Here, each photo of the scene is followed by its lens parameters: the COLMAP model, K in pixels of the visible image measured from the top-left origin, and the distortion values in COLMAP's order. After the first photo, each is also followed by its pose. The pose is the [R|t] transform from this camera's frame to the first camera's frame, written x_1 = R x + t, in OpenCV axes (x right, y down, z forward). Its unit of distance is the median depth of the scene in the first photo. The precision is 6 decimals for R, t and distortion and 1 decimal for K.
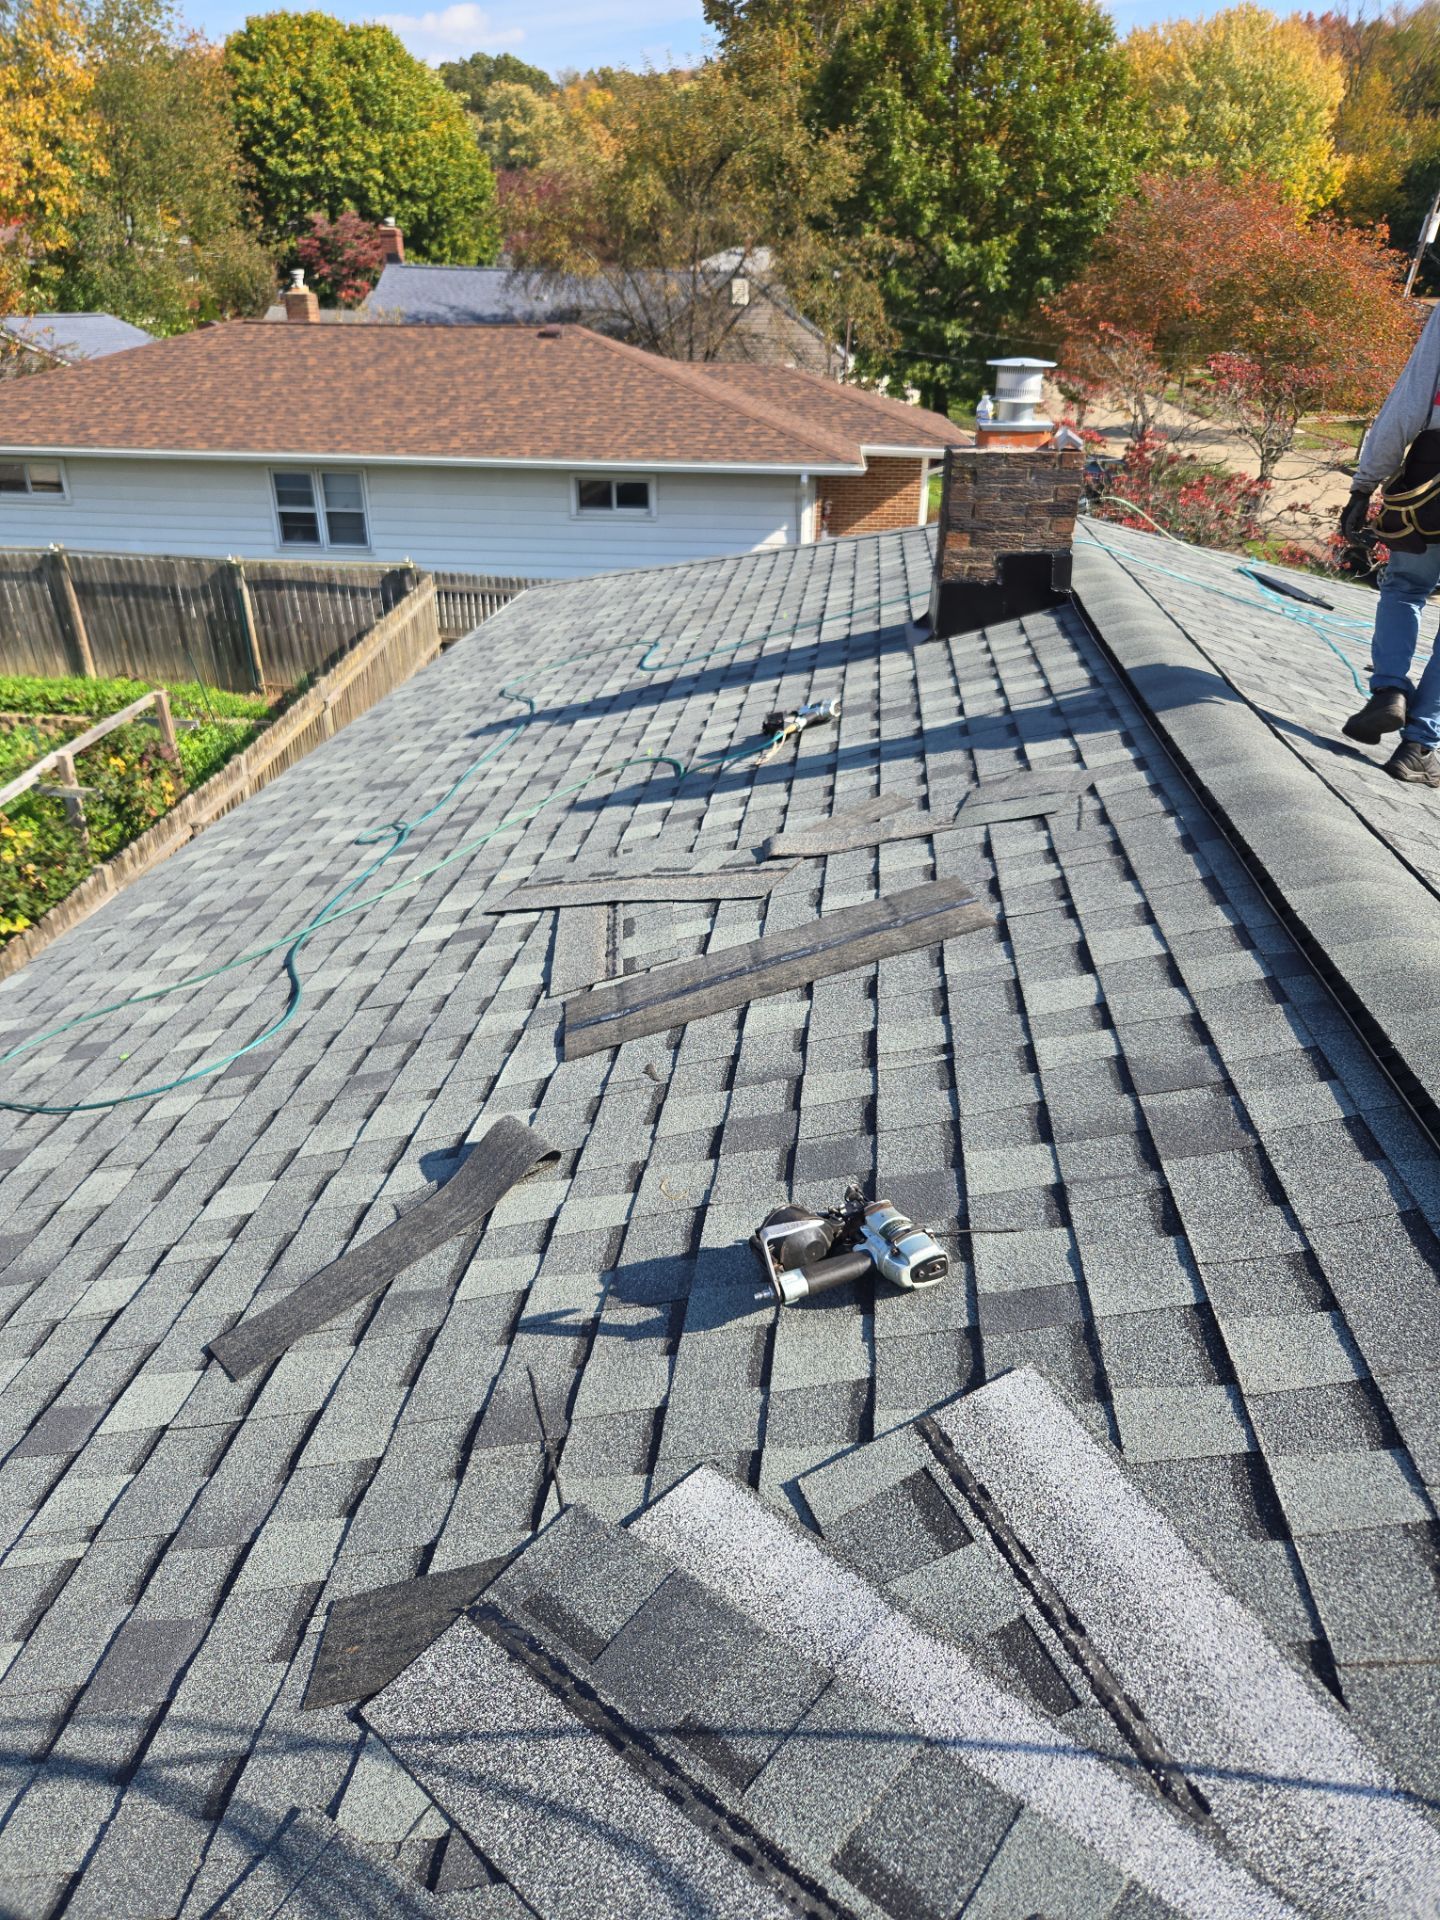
lens RADIAL K [[1288.4, 0, 745.7], [0, 1288.4, 965.0], [0, 0, 1]] dist [0.067511, -0.037691]
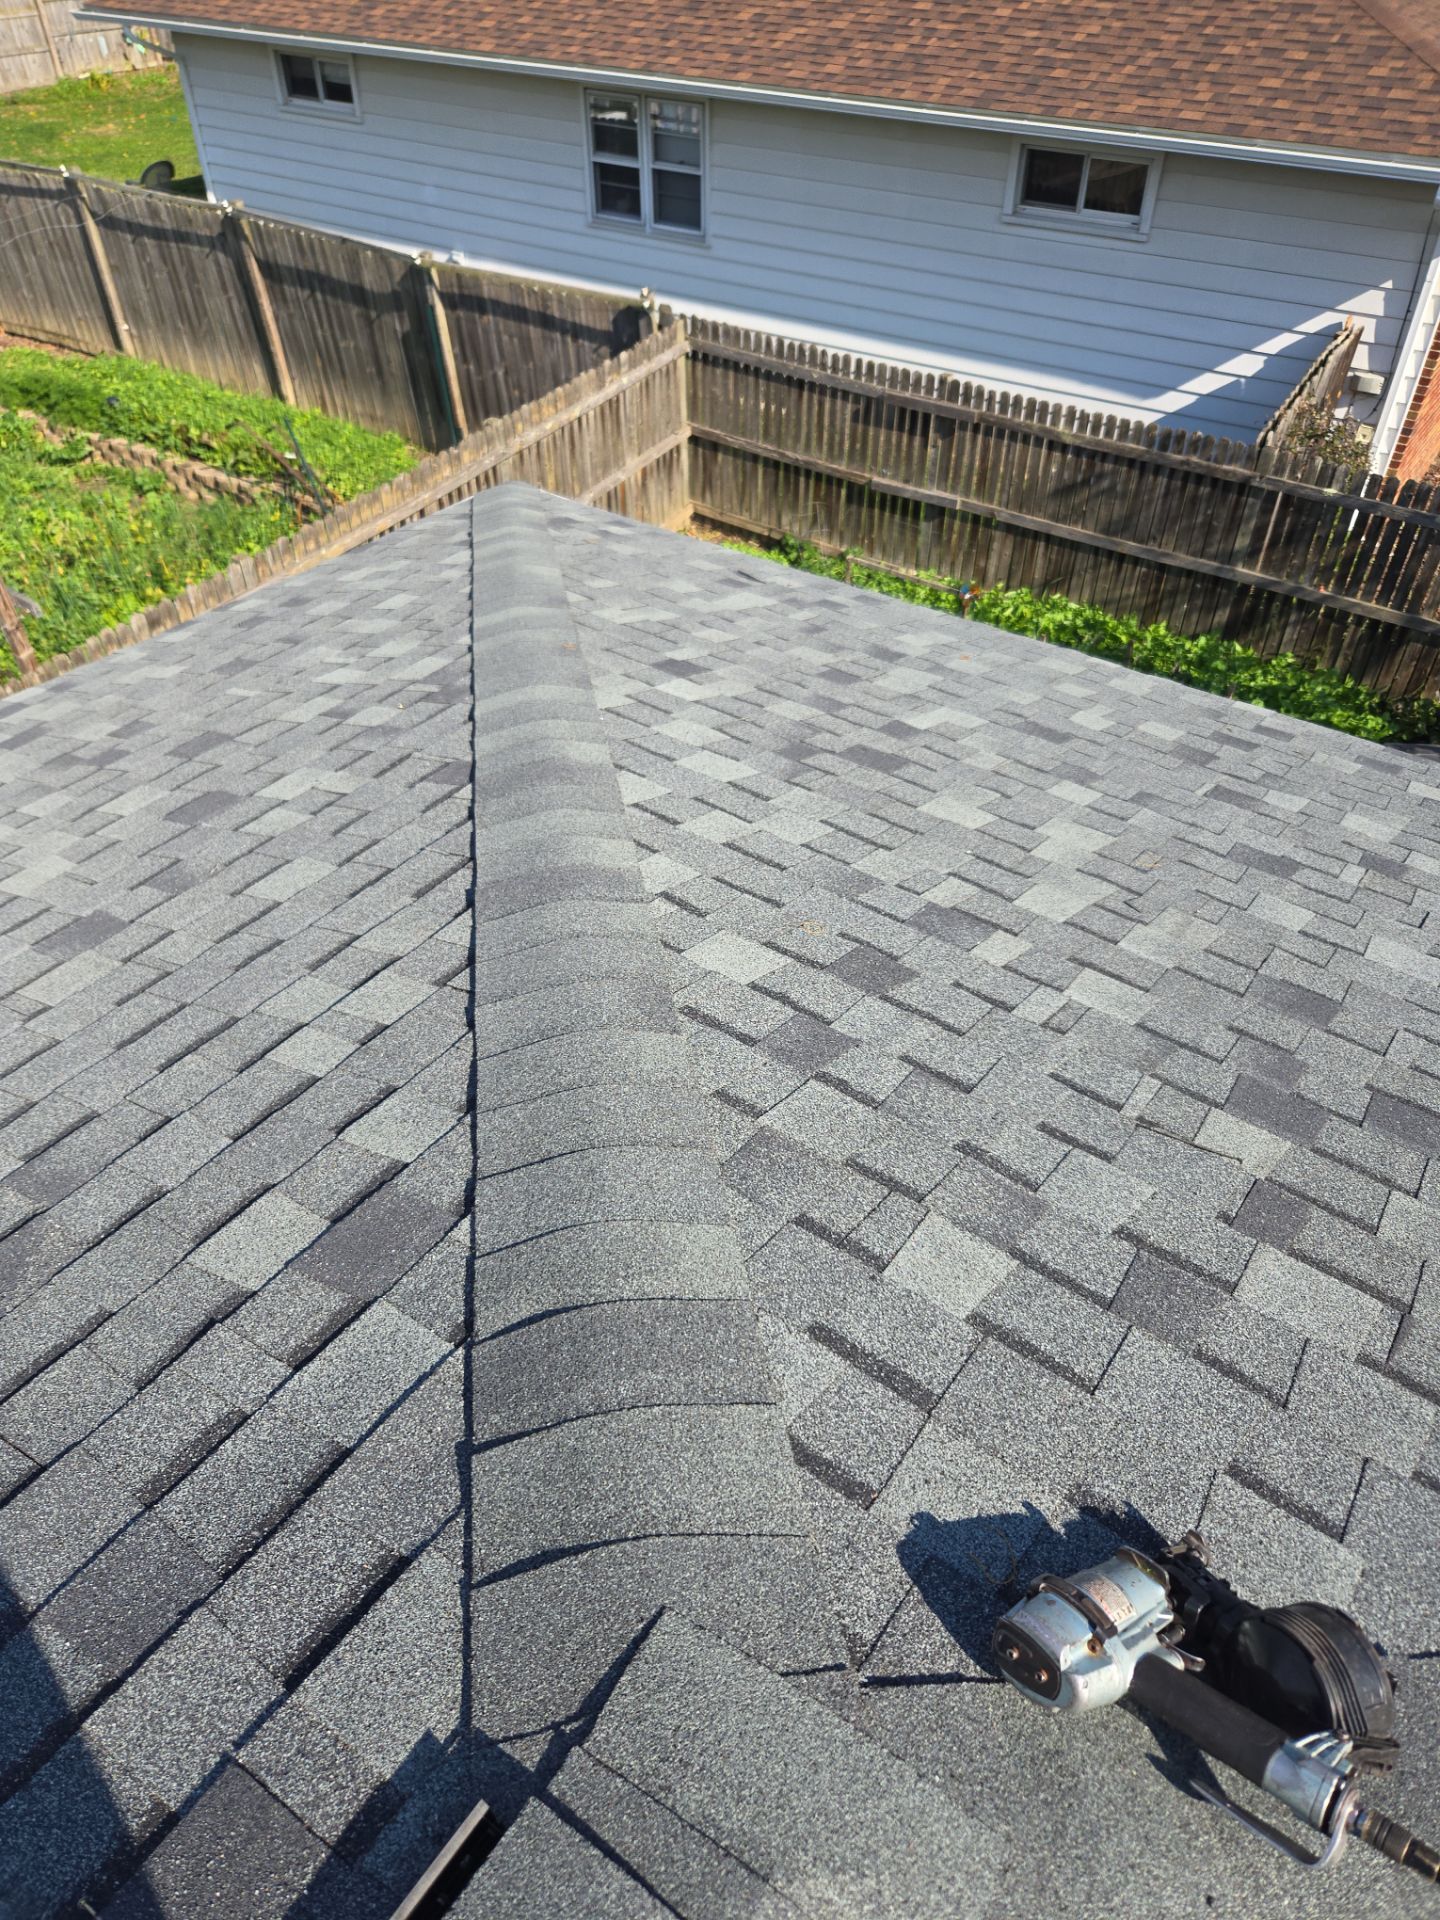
lens RADIAL K [[1286.4, 0, 710.7], [0, 1286.4, 969.2], [0, 0, 1]] dist [0.070297, -0.044664]
pose [[0.849198, 0.349041, -0.396273, 0.067706], [-0.233411, 0.921224, 0.311233, -0.119932], [0.473690, -0.171804, 0.863772, 0.237538]]
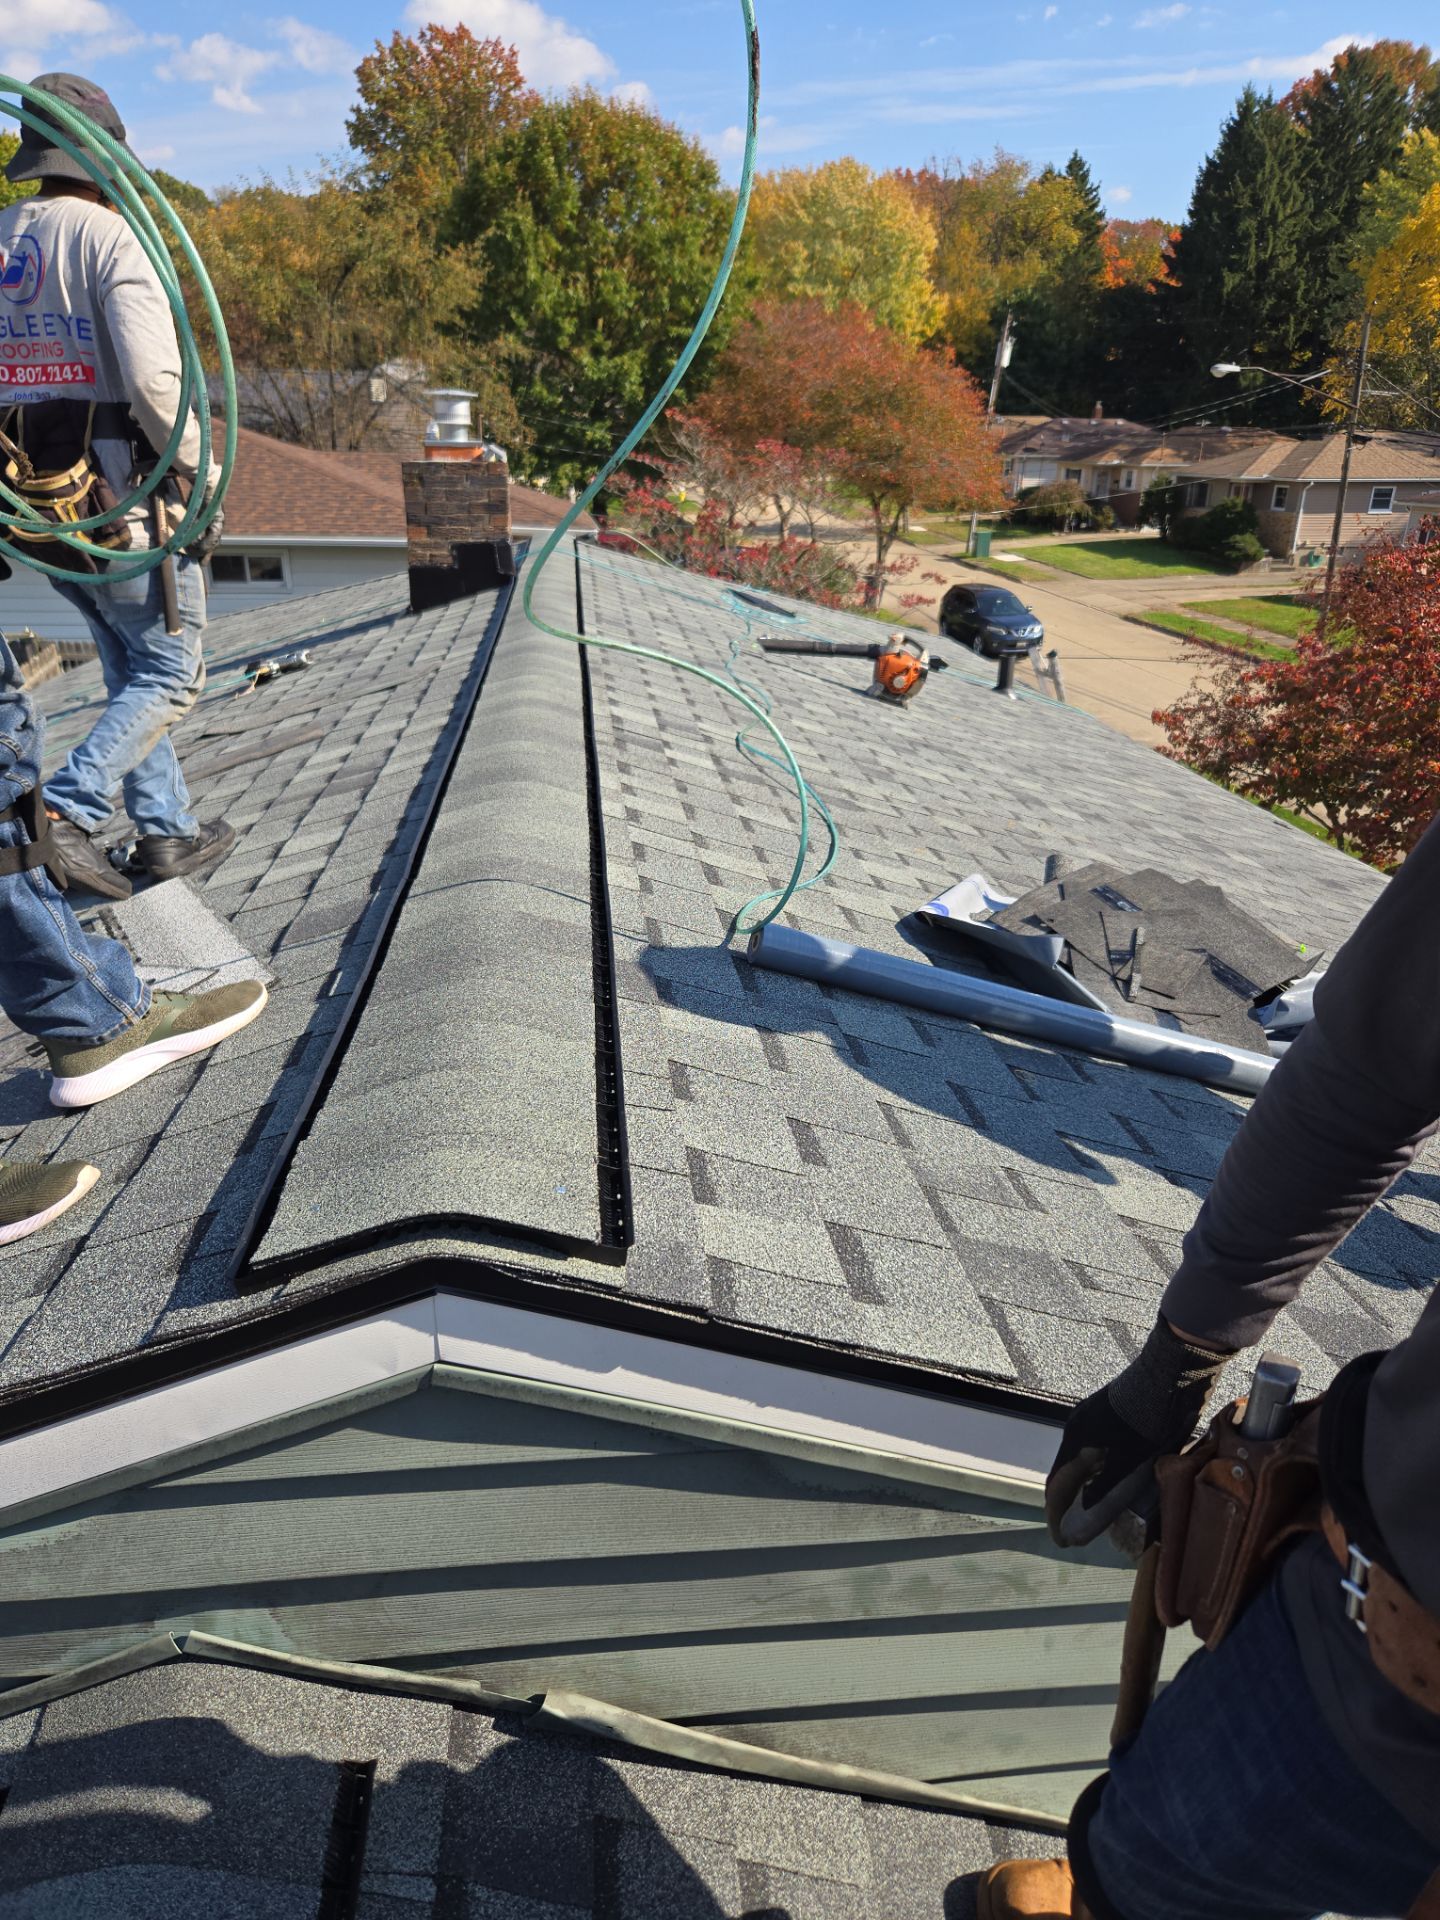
lens RADIAL K [[1286.4, 0, 710.7], [0, 1286.4, 969.2], [0, 0, 1]] dist [0.070297, -0.044664]
pose [[0.980323, -0.069704, 0.184683, 0.030871], [0.082130, 0.994783, -0.060503, 0.032009], [-0.179503, 0.074480, 0.980934, -0.040798]]
